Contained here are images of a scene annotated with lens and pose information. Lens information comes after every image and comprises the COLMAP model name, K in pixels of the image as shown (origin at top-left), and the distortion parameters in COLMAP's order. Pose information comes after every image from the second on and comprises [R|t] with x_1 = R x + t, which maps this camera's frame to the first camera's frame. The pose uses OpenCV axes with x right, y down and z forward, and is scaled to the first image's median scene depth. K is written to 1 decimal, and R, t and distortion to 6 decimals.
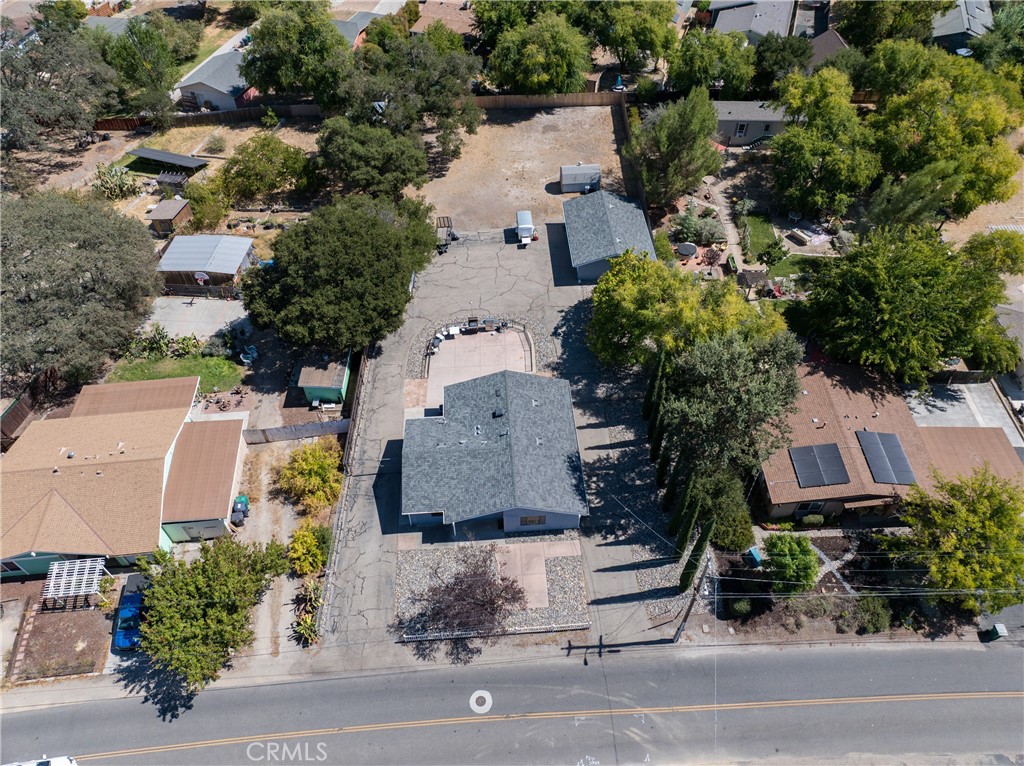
lens RADIAL K [[717.5, 0, 514.1], [0, 717.5, 377.4], [0, 0, 1]] dist [-0.043502, 0.013821]
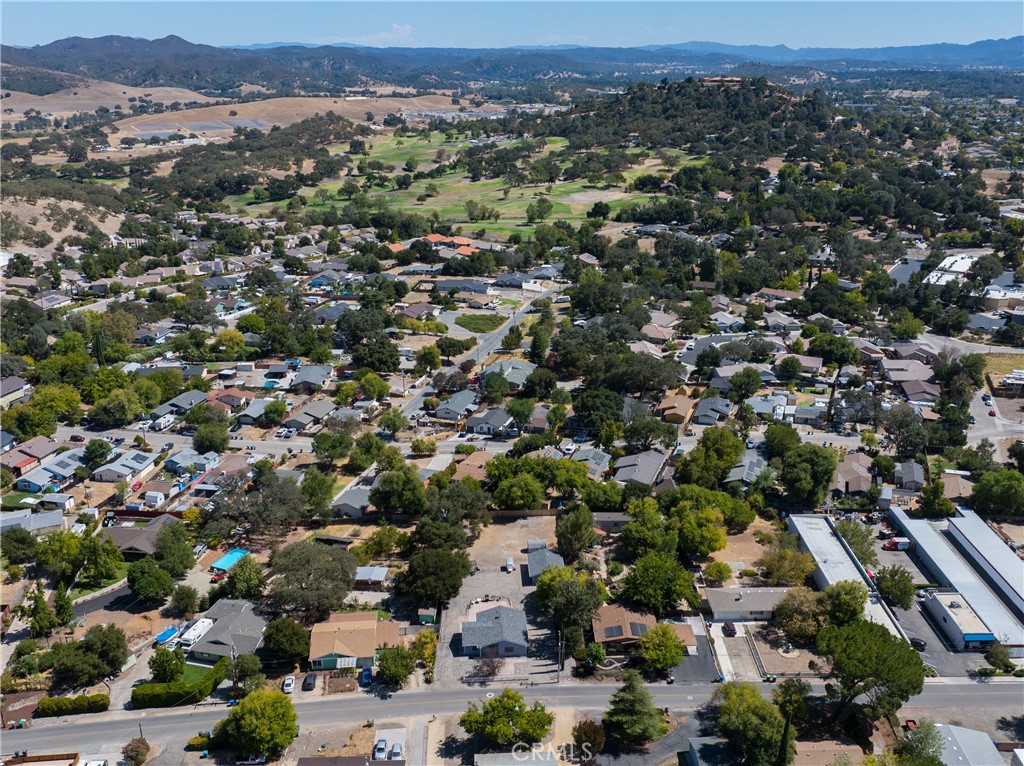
lens RADIAL K [[956.8, 0, 510.6], [0, 956.8, 391.8], [0, 0, 1]] dist [-0.028423, 0.000000]
pose [[0.999954, -0.000090, -0.009600, 0.060358], [-0.004700, 0.867332, -0.497708, 1.063117], [0.008372, 0.497730, 0.867291, -2.439400]]
